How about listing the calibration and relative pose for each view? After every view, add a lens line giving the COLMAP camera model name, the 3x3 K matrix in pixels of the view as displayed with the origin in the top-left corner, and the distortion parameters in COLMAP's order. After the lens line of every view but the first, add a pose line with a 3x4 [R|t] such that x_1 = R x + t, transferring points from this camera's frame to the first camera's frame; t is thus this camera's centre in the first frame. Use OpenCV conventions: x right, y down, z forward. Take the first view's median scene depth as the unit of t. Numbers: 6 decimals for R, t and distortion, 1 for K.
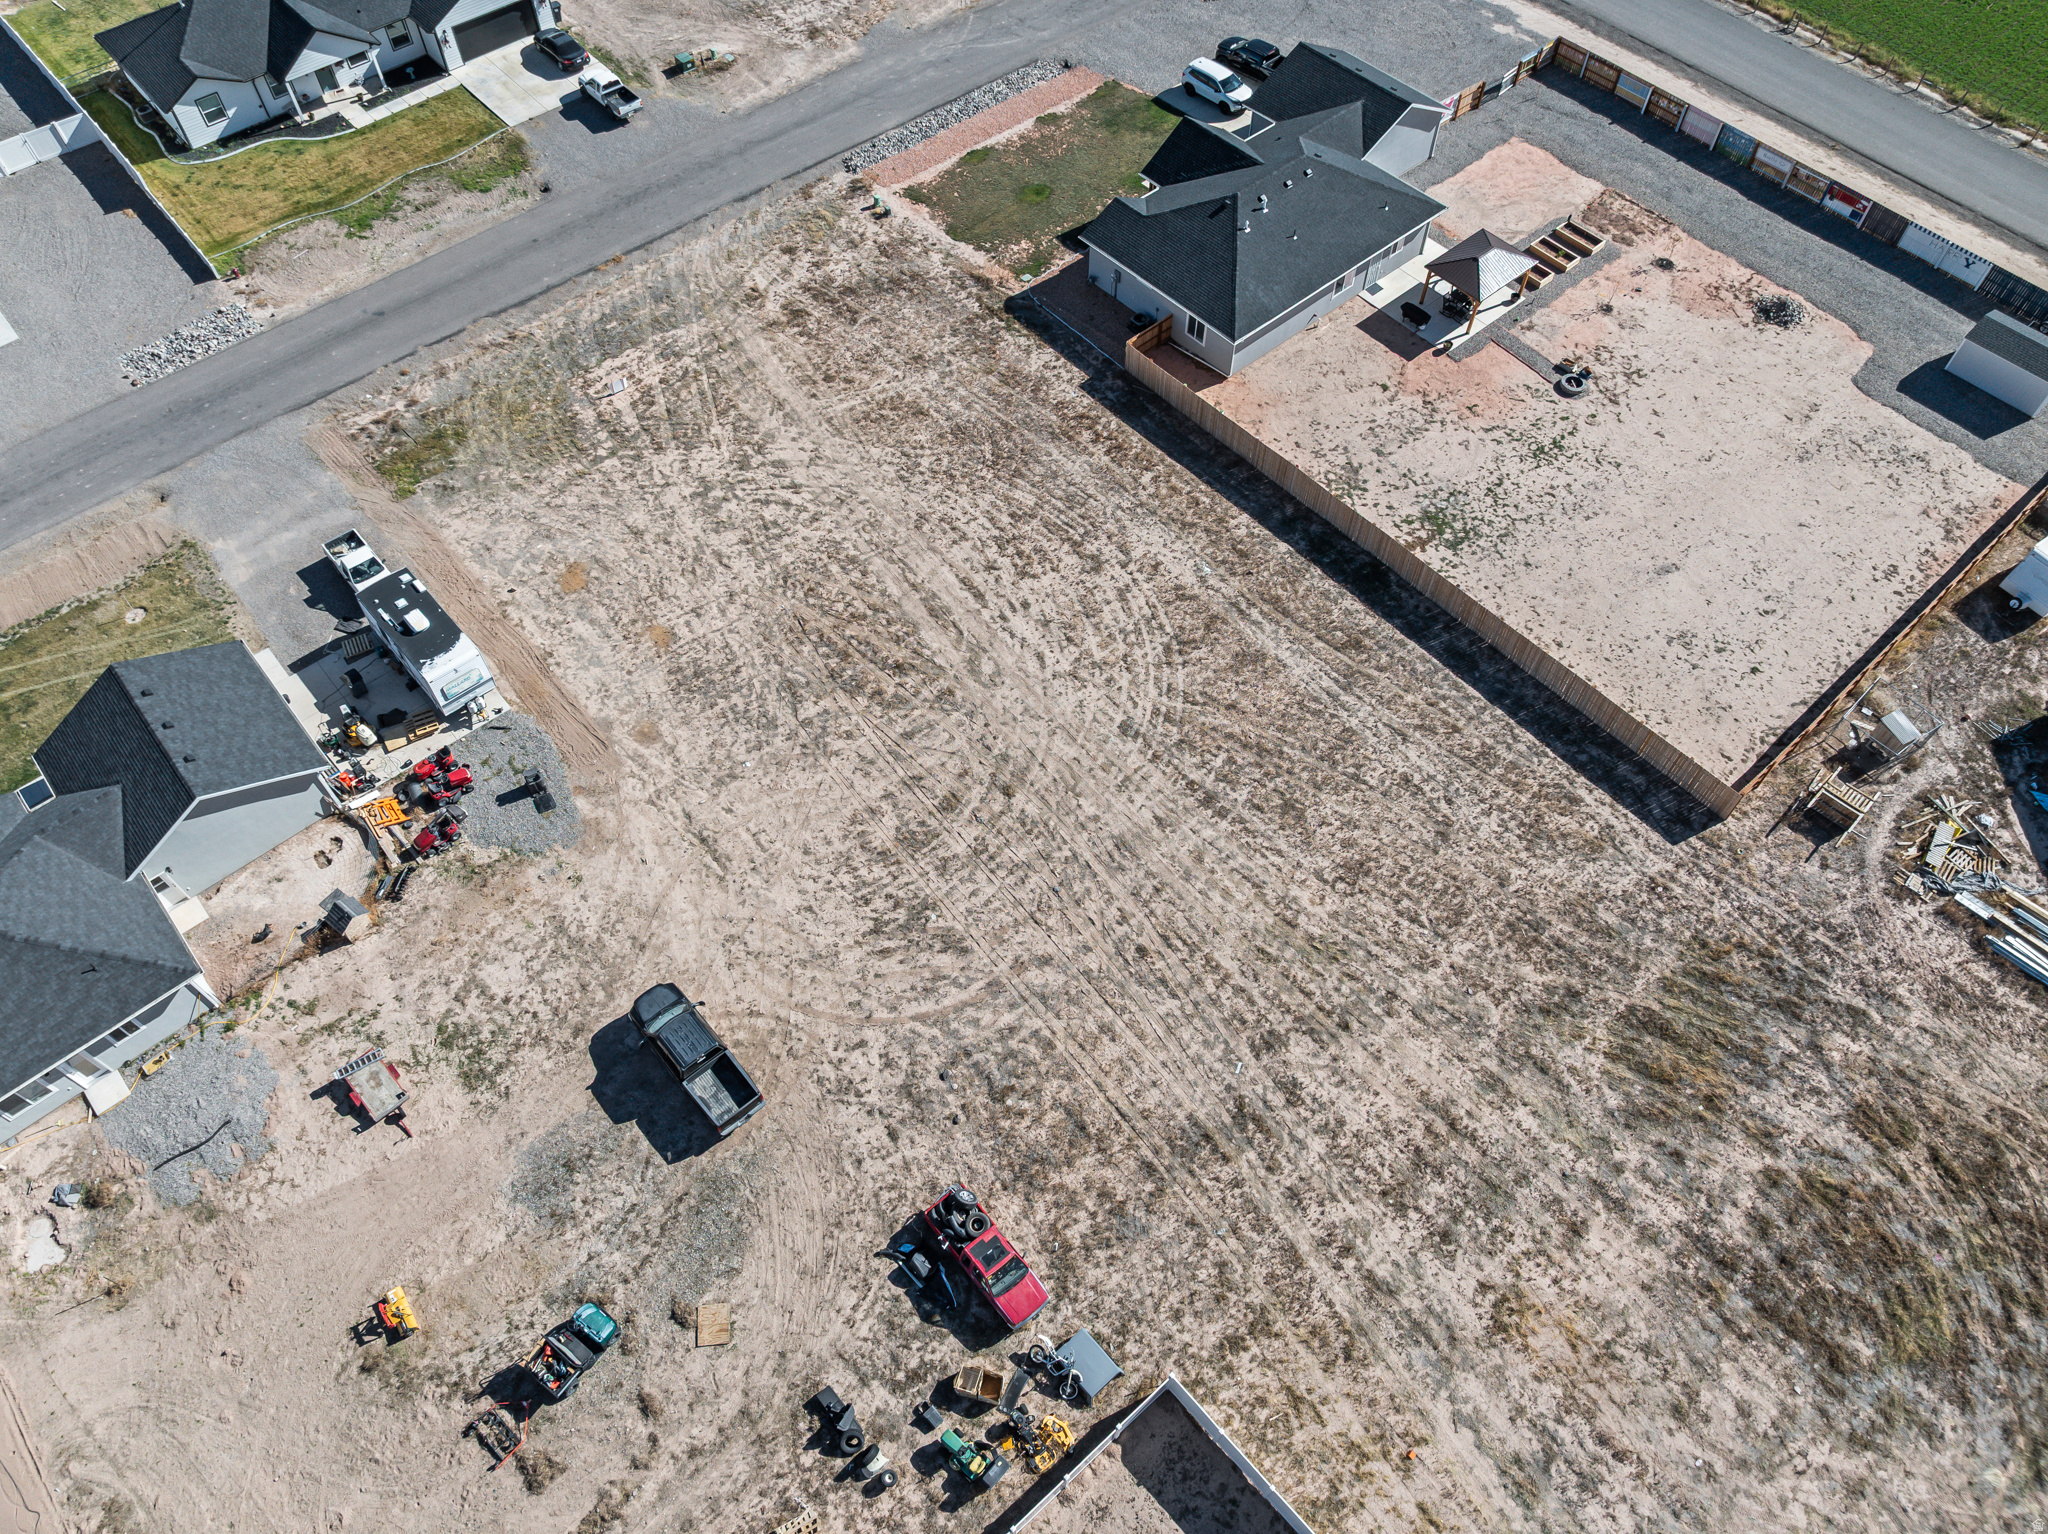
lens RADIAL K [[1441.9, 0, 1034.8], [0, 1441.9, 755.9], [0, 0, 1]] dist [-0.039298, 0.005227]
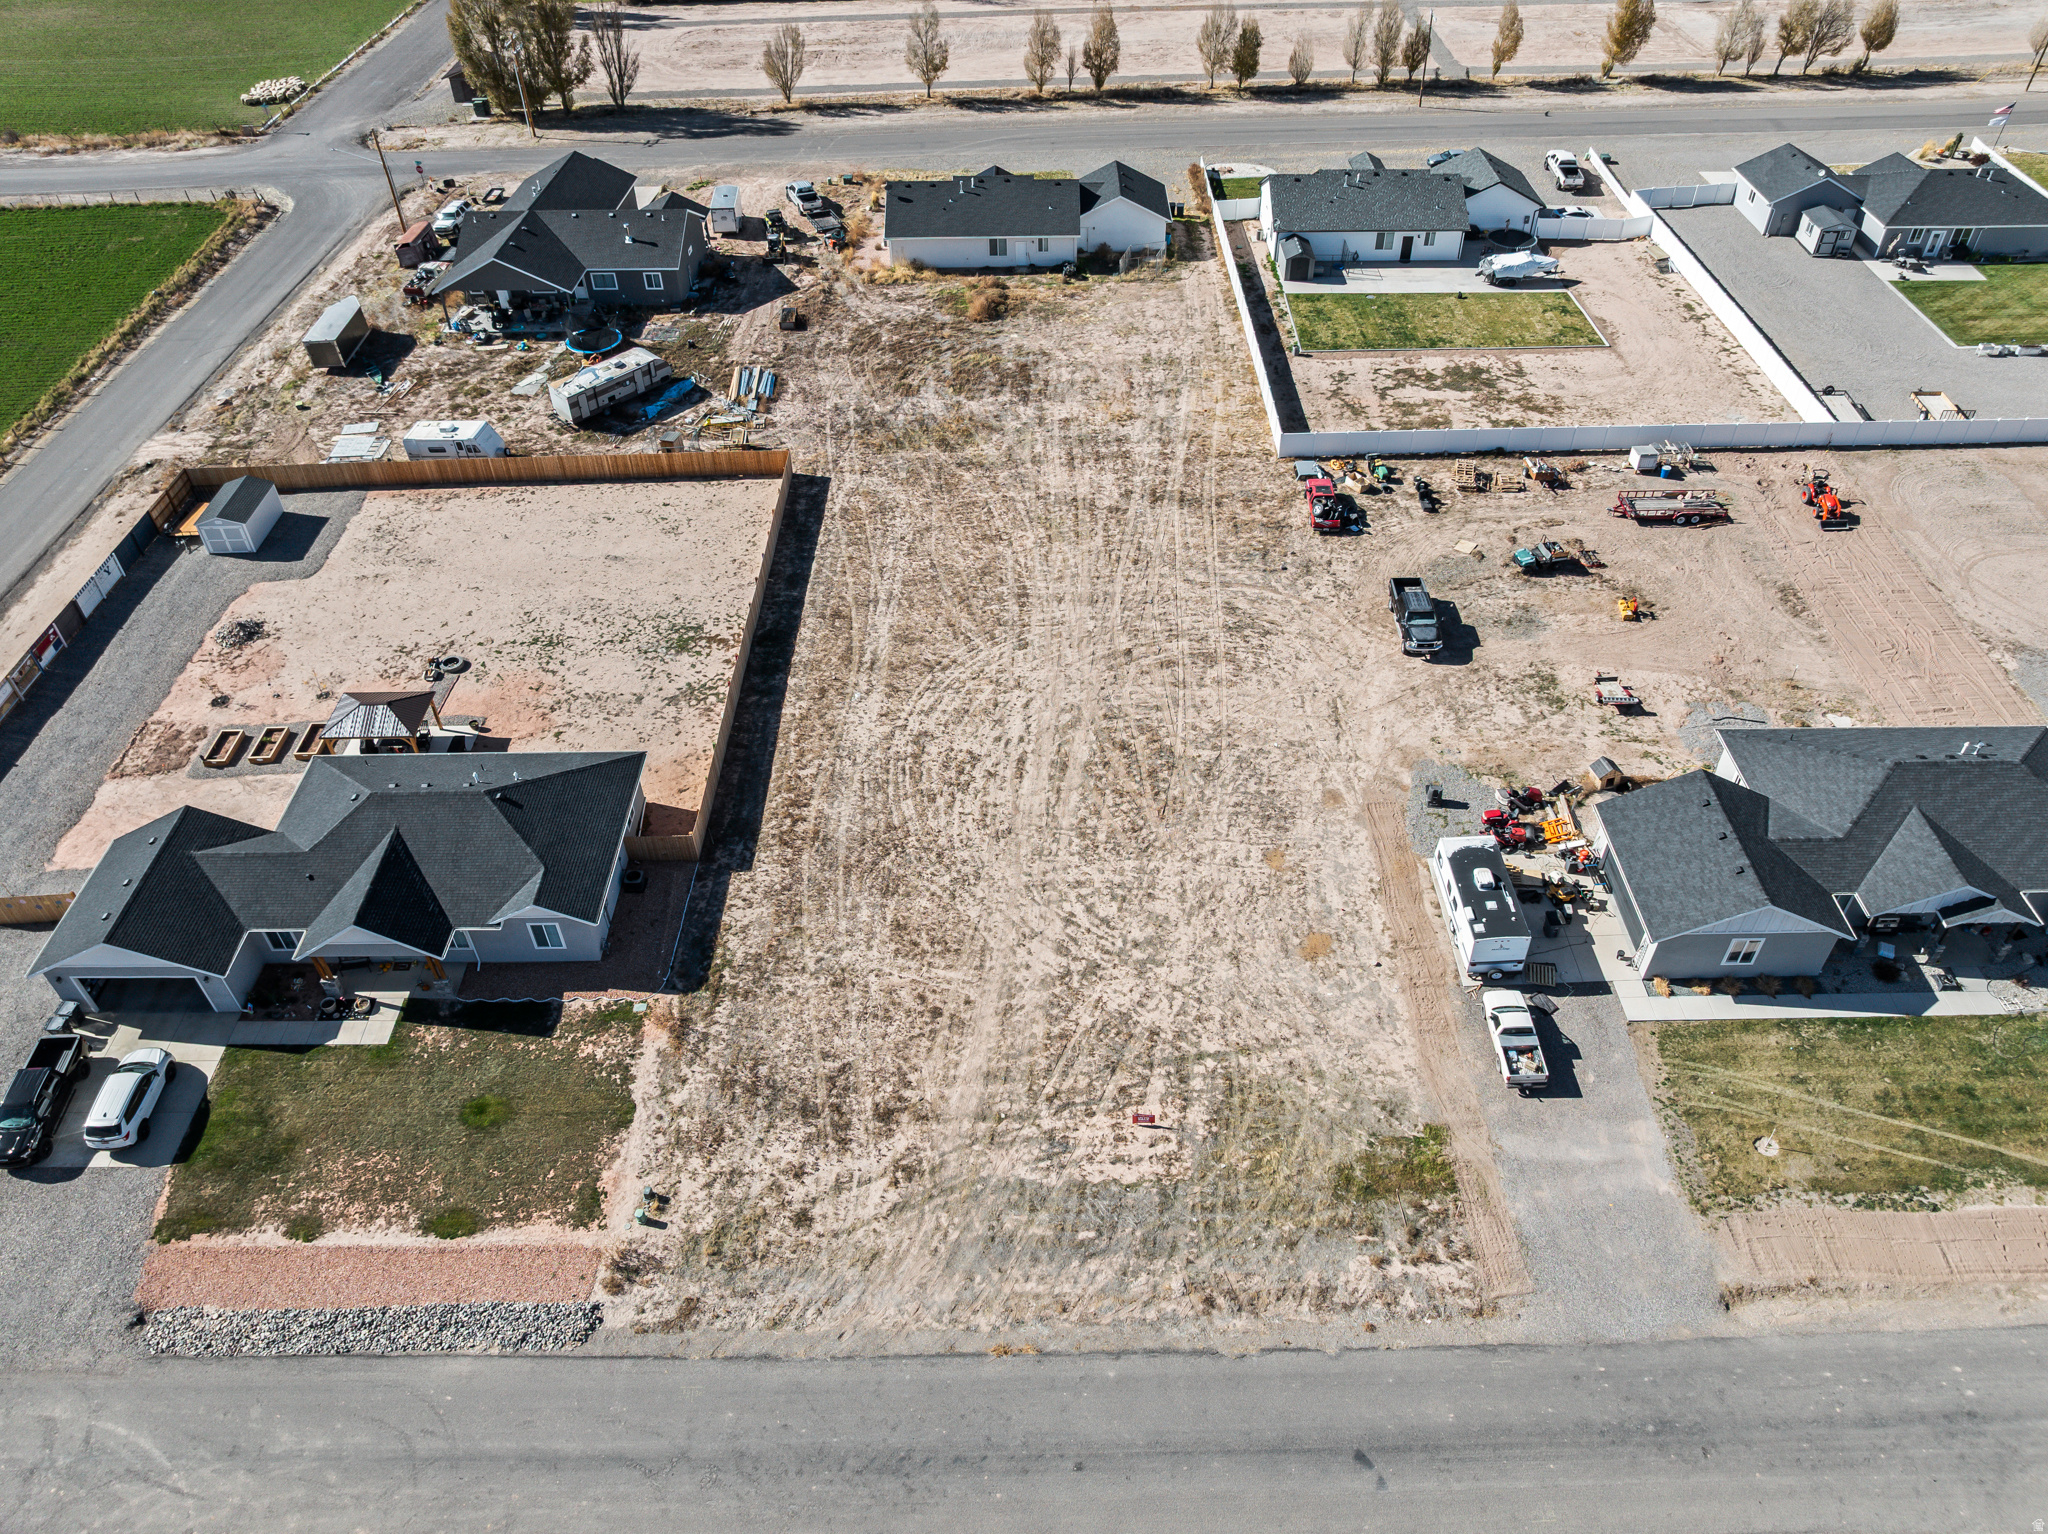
lens RADIAL K [[1441.9, 0, 1032.6], [0, 1441.9, 762.1], [0, 0, 1]] dist [-0.039298, 0.005227]
pose [[-0.750756, -0.438340, 0.494190, -0.641163], [0.552589, -0.006817, 0.833426, -1.111454], [-0.361955, 0.898783, 0.247340, 0.753357]]
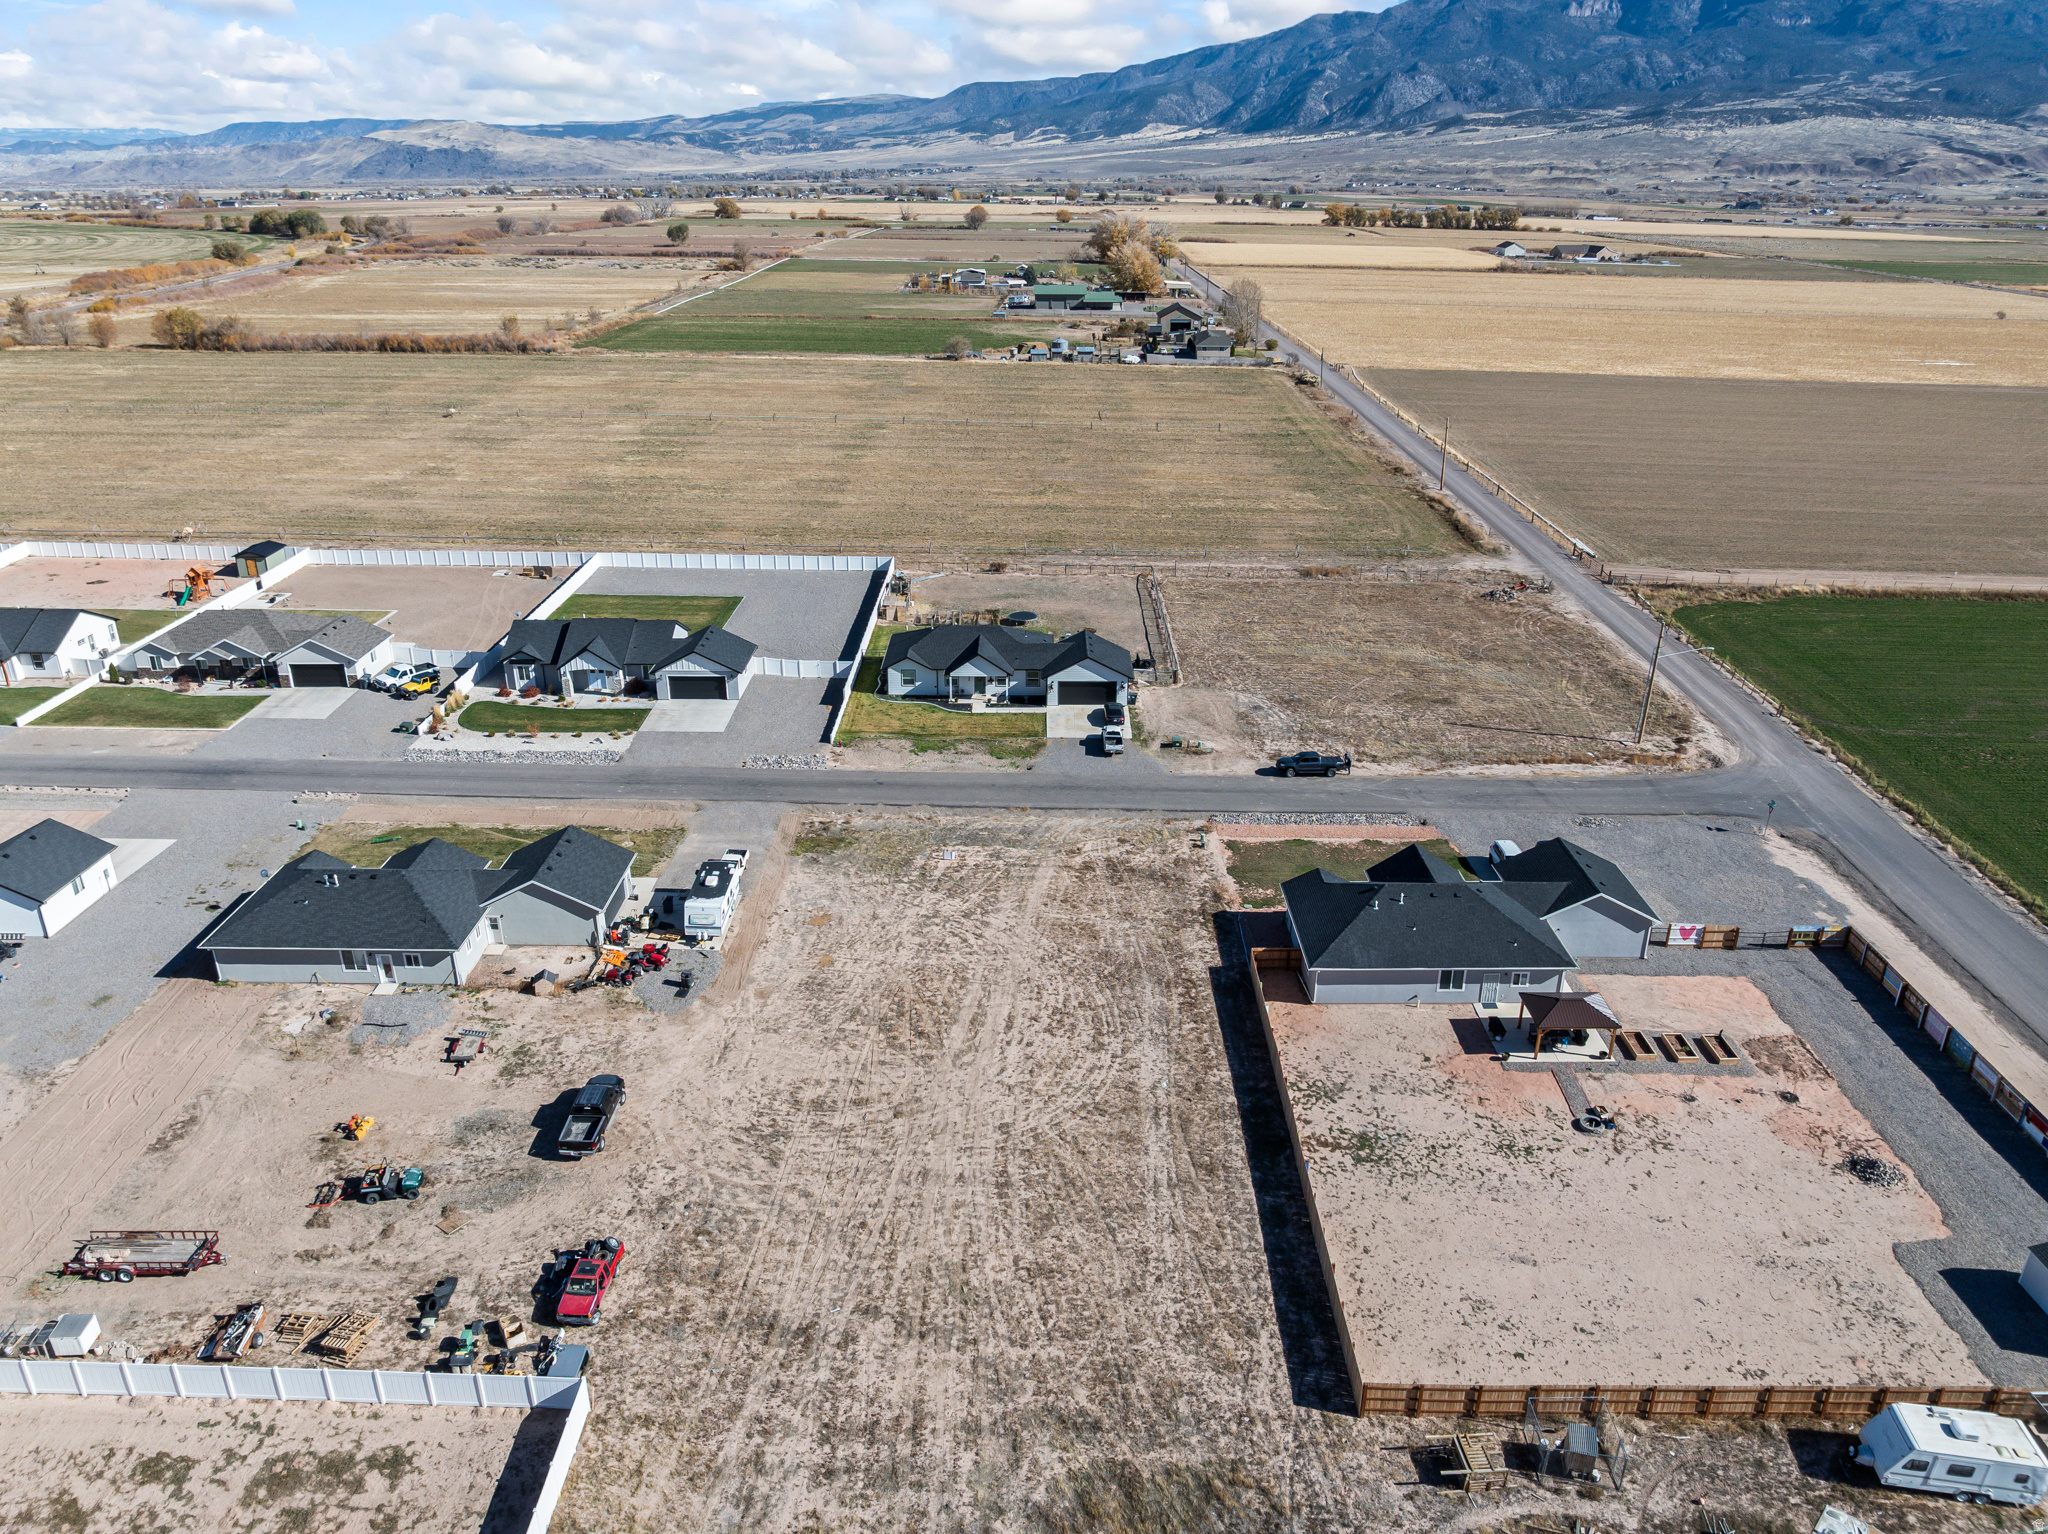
lens RADIAL K [[1441.9, 0, 1034.3], [0, 1441.9, 751.6], [0, 0, 1]] dist [-0.039298, 0.005227]
pose [[0.746399, 0.252174, -0.615870, 0.778995], [-0.550554, 0.753874, -0.358559, 0.171420], [0.373870, 0.606698, 0.701526, -0.092832]]
